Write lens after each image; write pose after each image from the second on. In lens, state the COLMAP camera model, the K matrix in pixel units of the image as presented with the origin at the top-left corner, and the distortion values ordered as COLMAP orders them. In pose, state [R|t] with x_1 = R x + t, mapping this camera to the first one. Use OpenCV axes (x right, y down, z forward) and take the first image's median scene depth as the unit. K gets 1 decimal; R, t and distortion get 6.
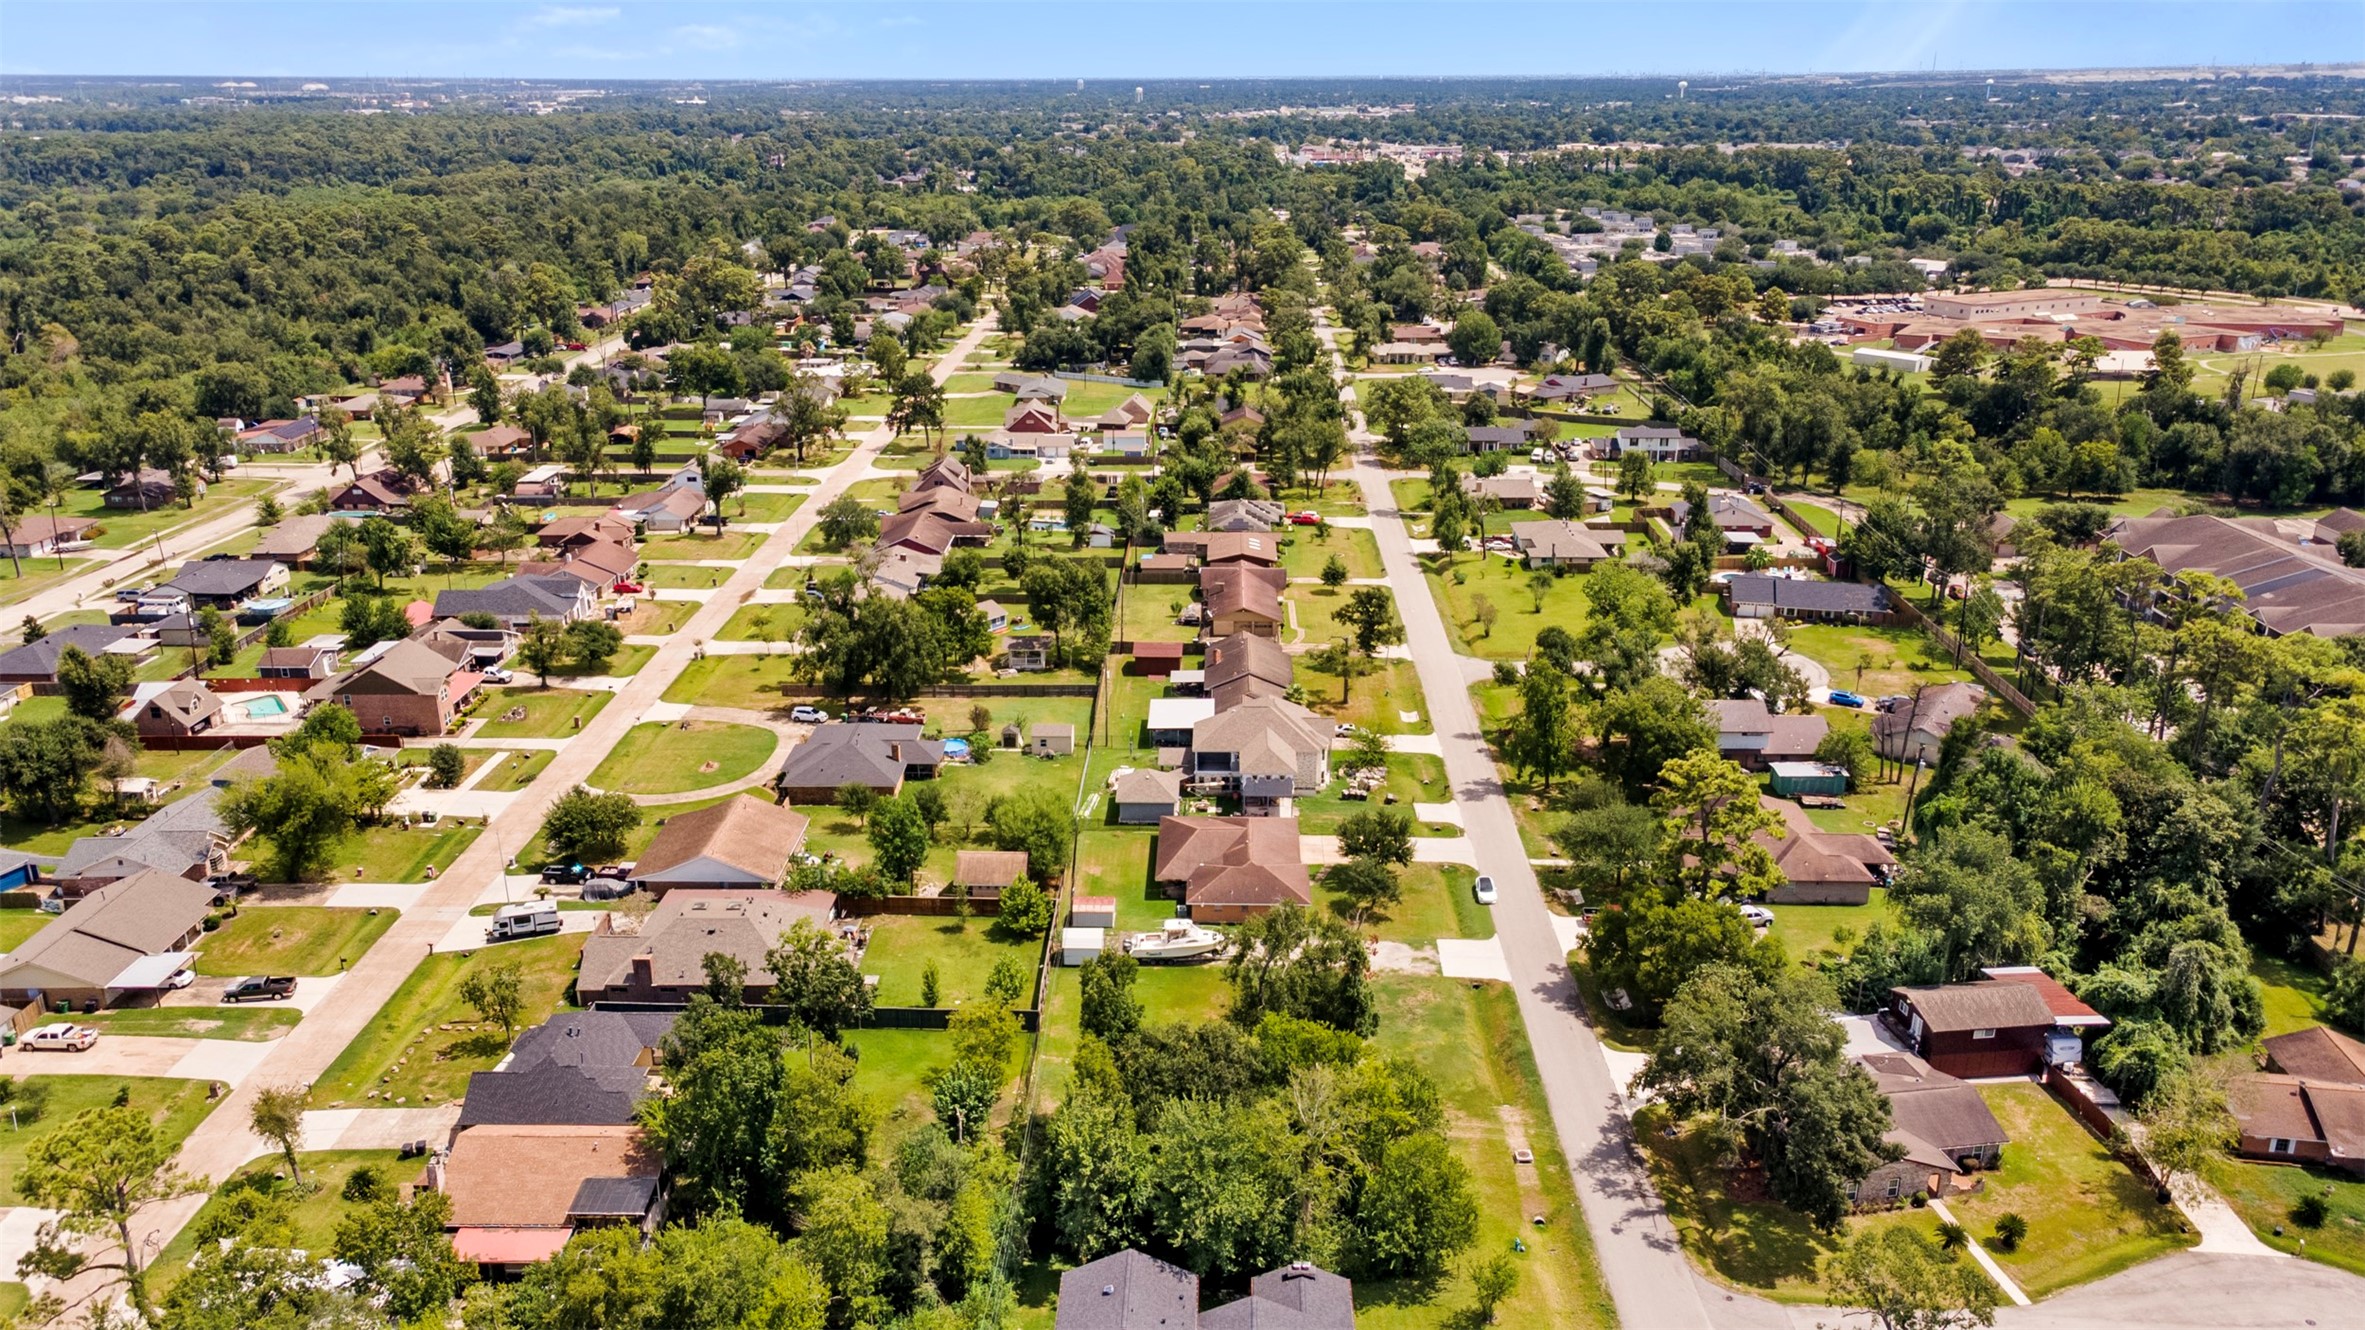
lens RADIAL K [[1744.5, 0, 1159.8], [0, 1744.5, 695.5], [0, 0, 1]] dist [0.016163, 0.044834]
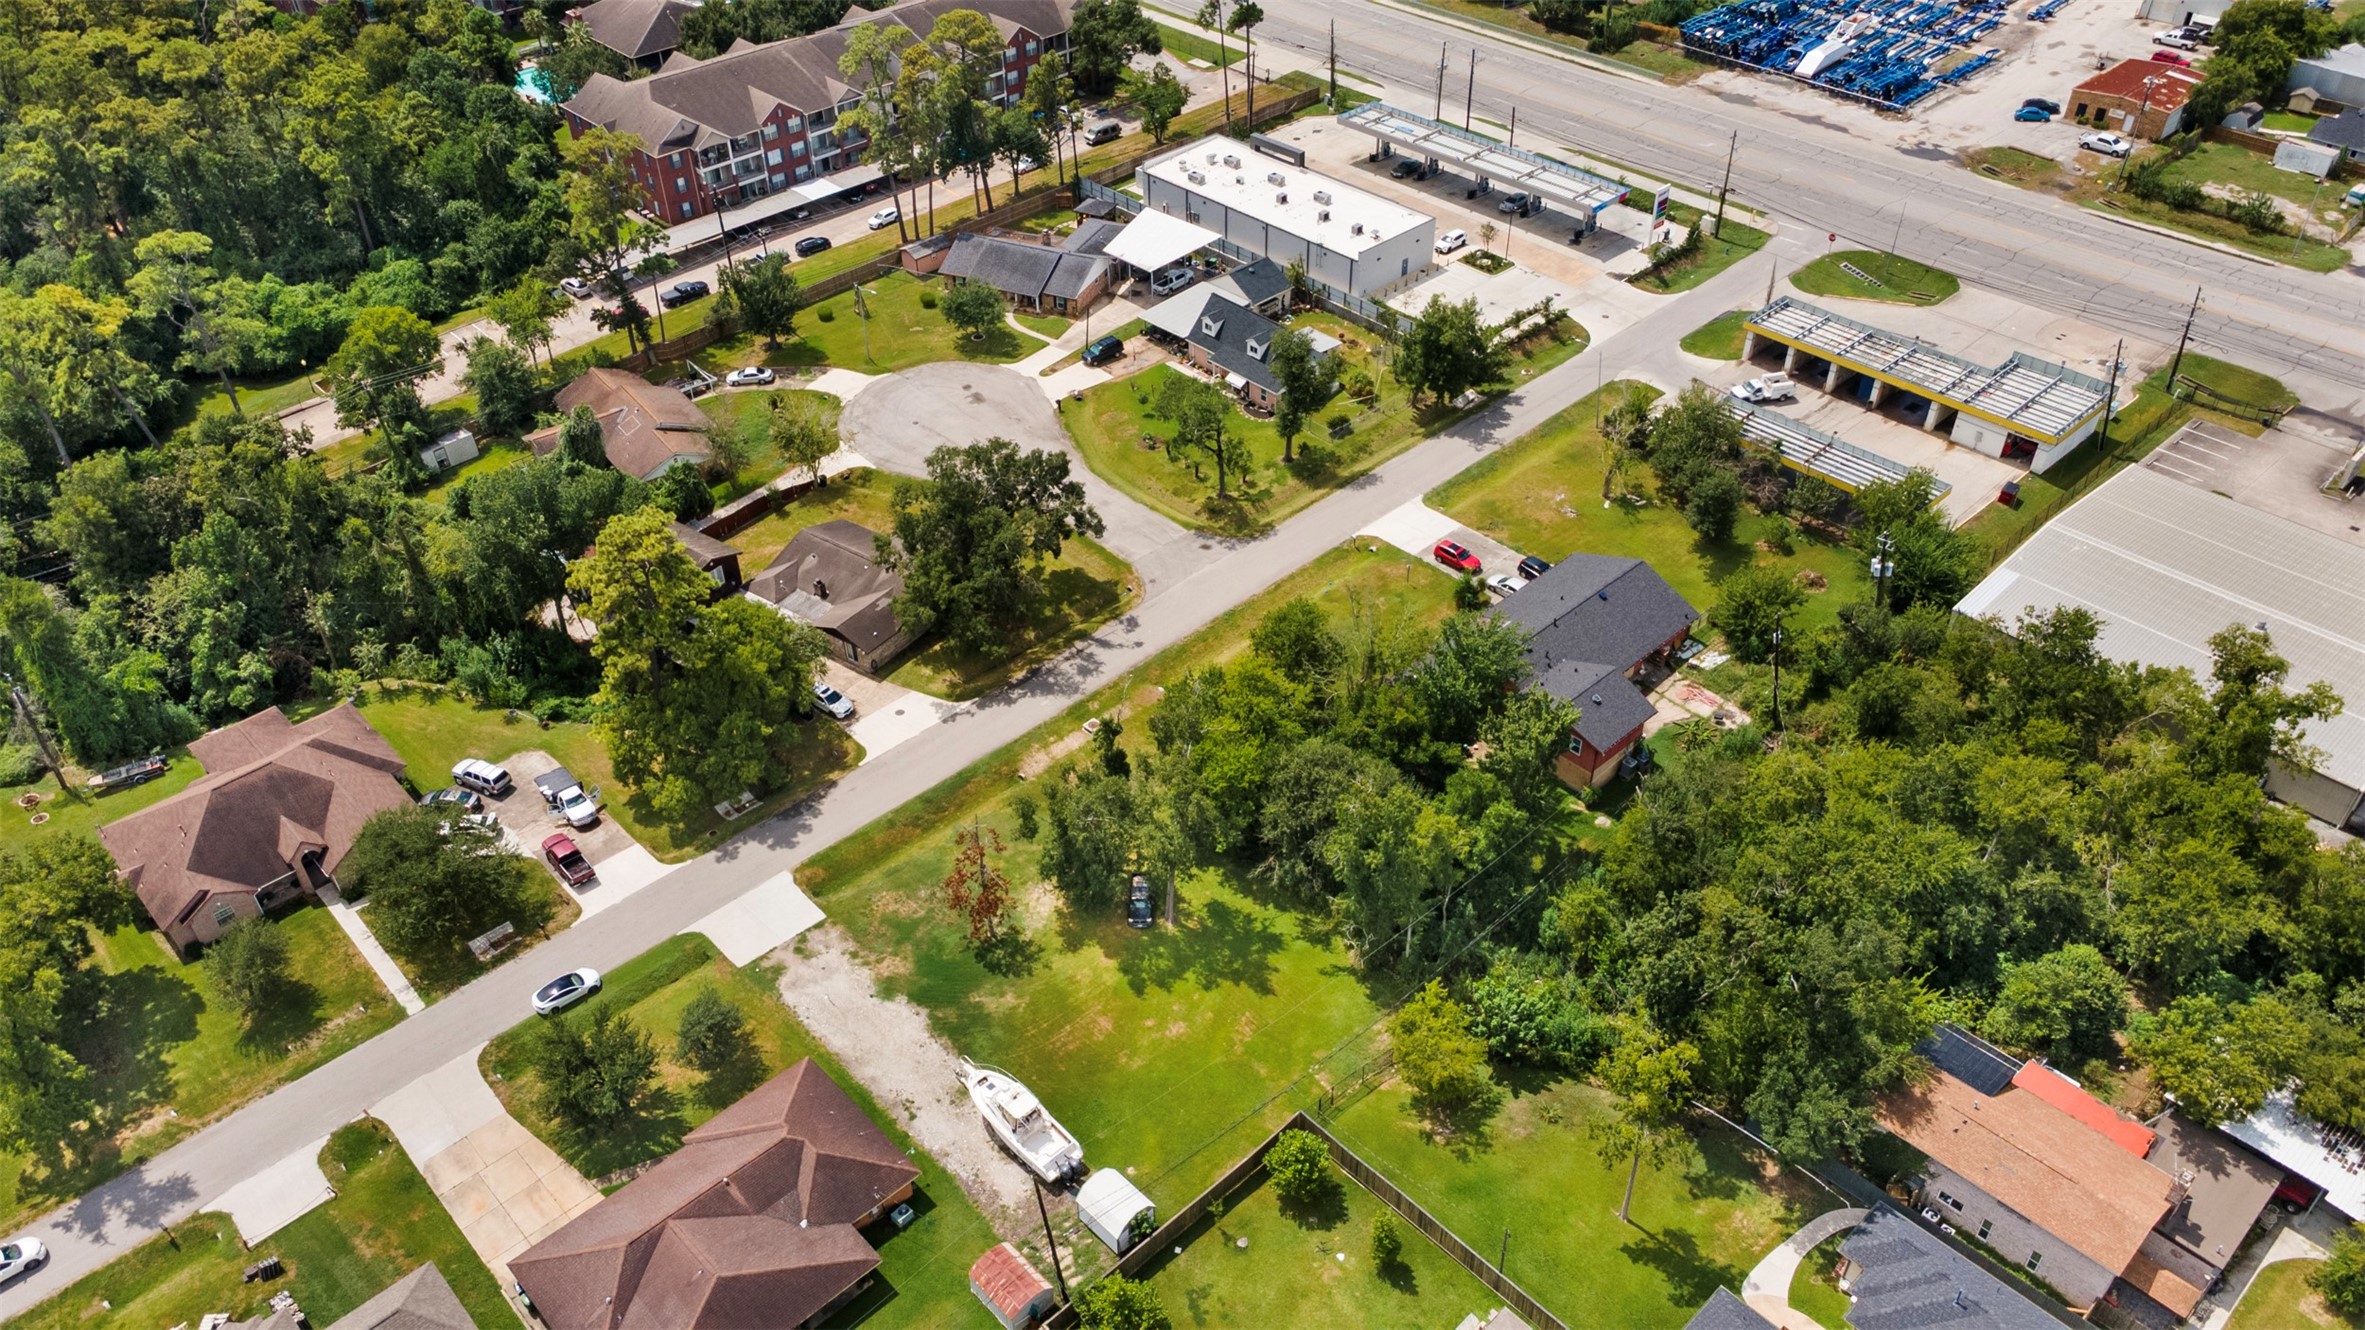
lens RADIAL K [[1744.5, 0, 1176.1], [0, 1744.5, 674.5], [0, 0, 1]] dist [0.016163, 0.044834]
pose [[-0.708510, -0.425647, 0.562883, -0.275205], [0.258947, 0.585179, 0.768448, -0.372936], [-0.656475, 0.690210, -0.304385, 0.861809]]
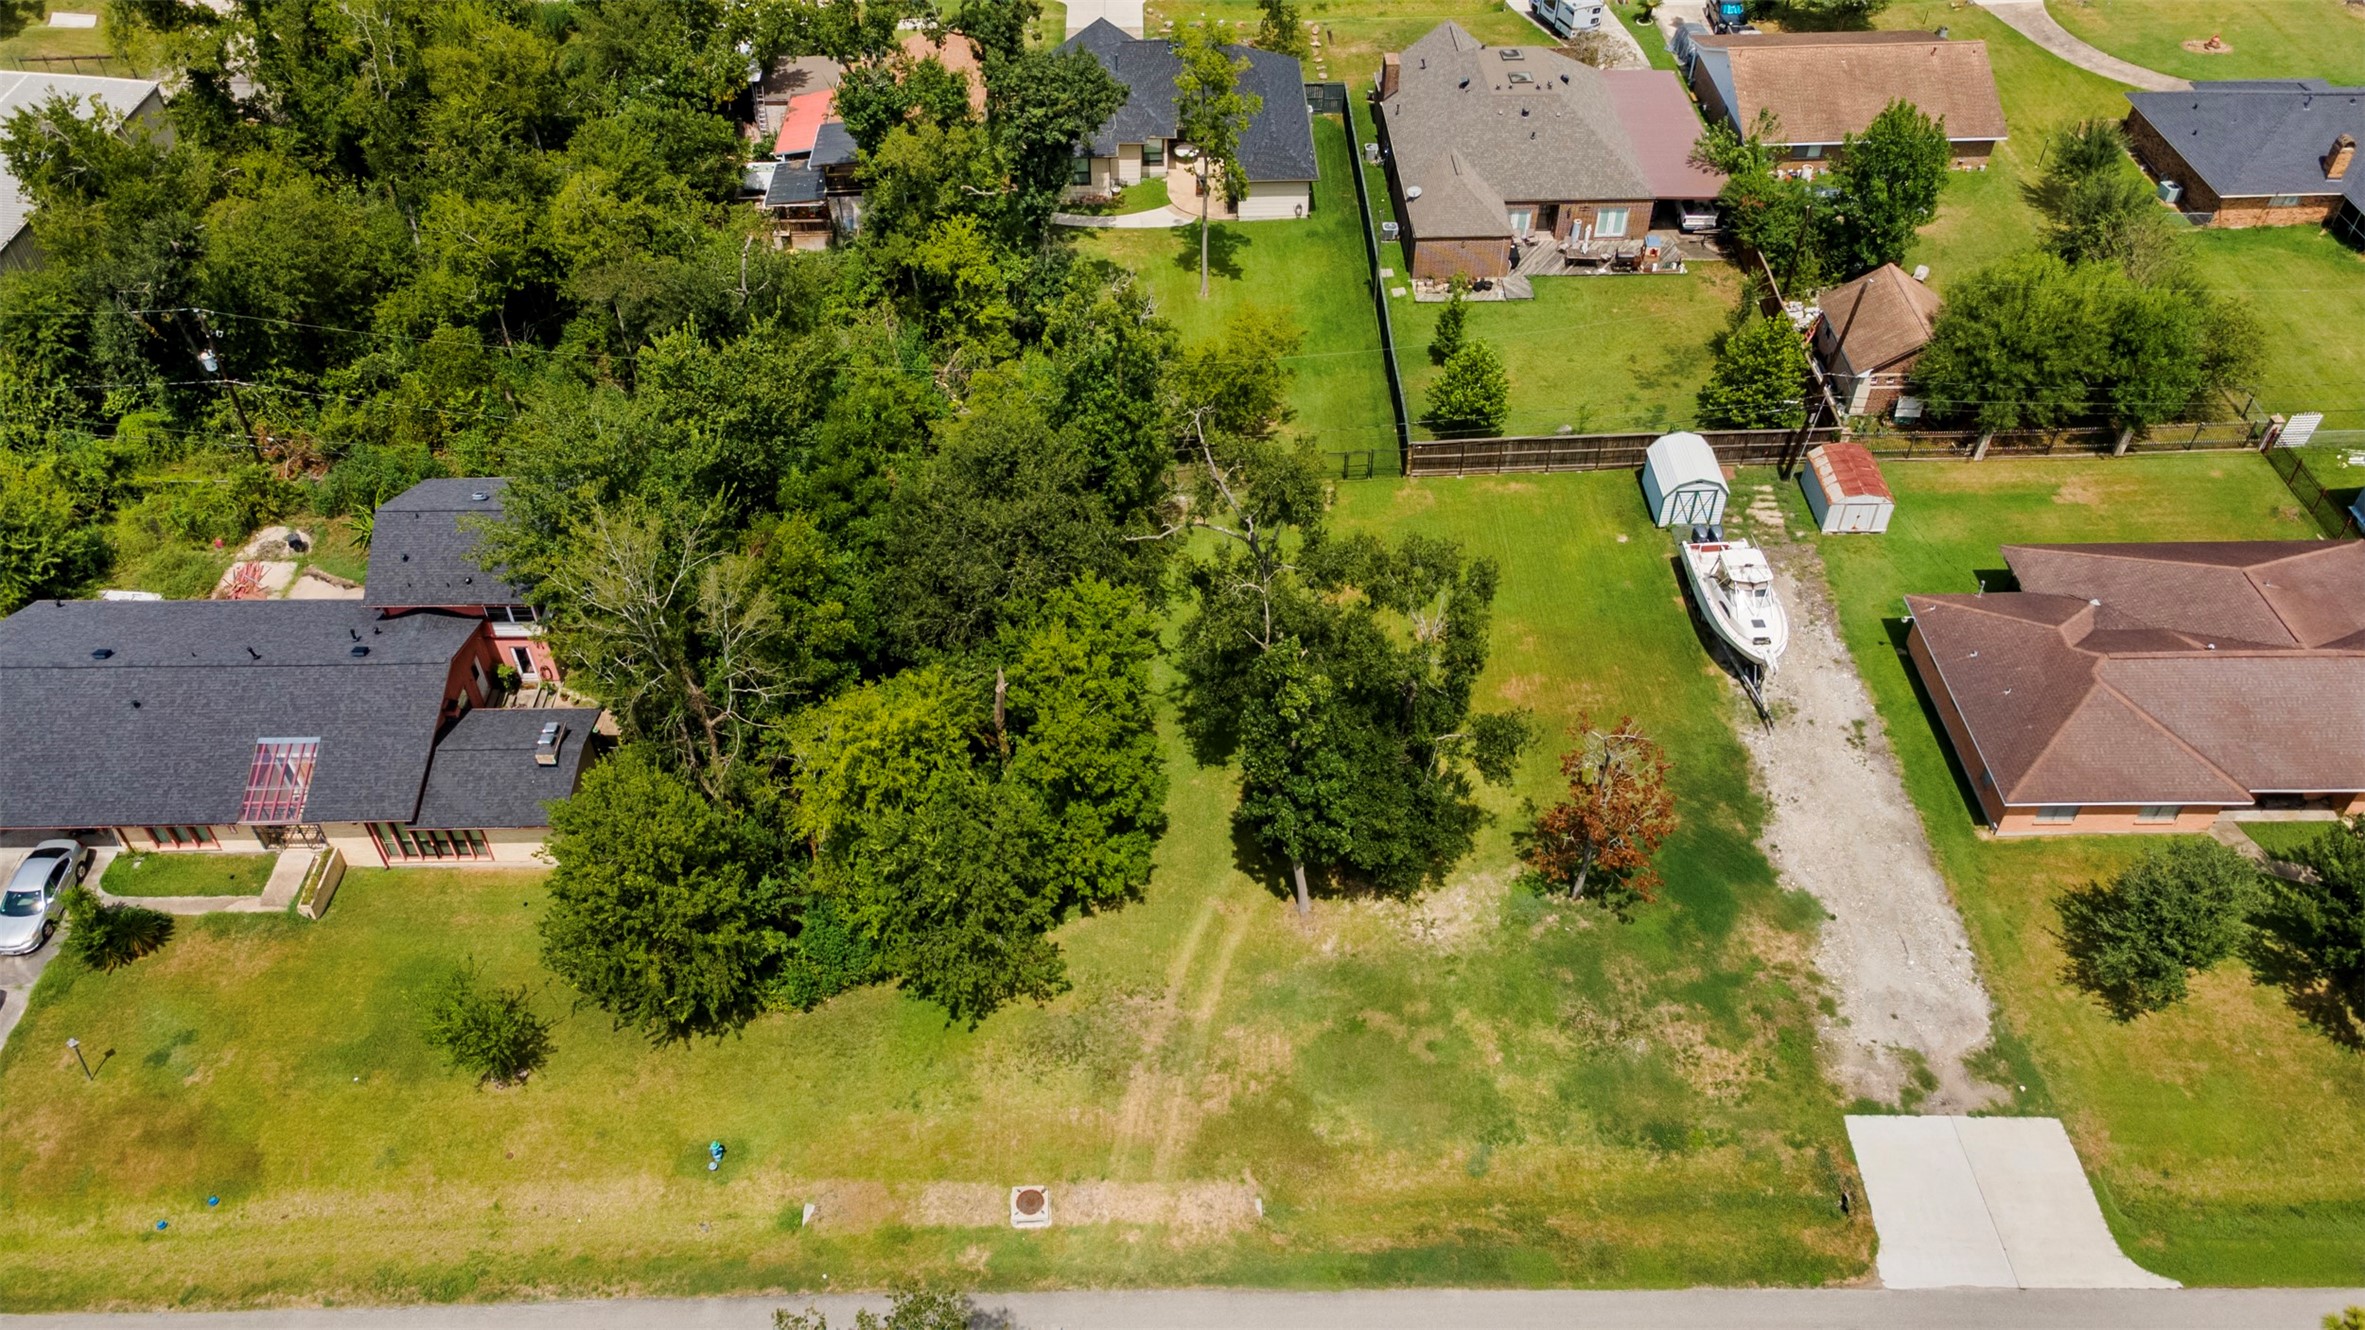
lens RADIAL K [[1744.5, 0, 1179.4], [0, 1744.5, 661.5], [0, 0, 1]] dist [0.016163, 0.044834]
pose [[0.048636, 0.686649, -0.725360, 0.292669], [-0.332217, 0.695993, 0.636574, -0.078793], [0.941948, 0.210017, 0.261967, 0.608939]]
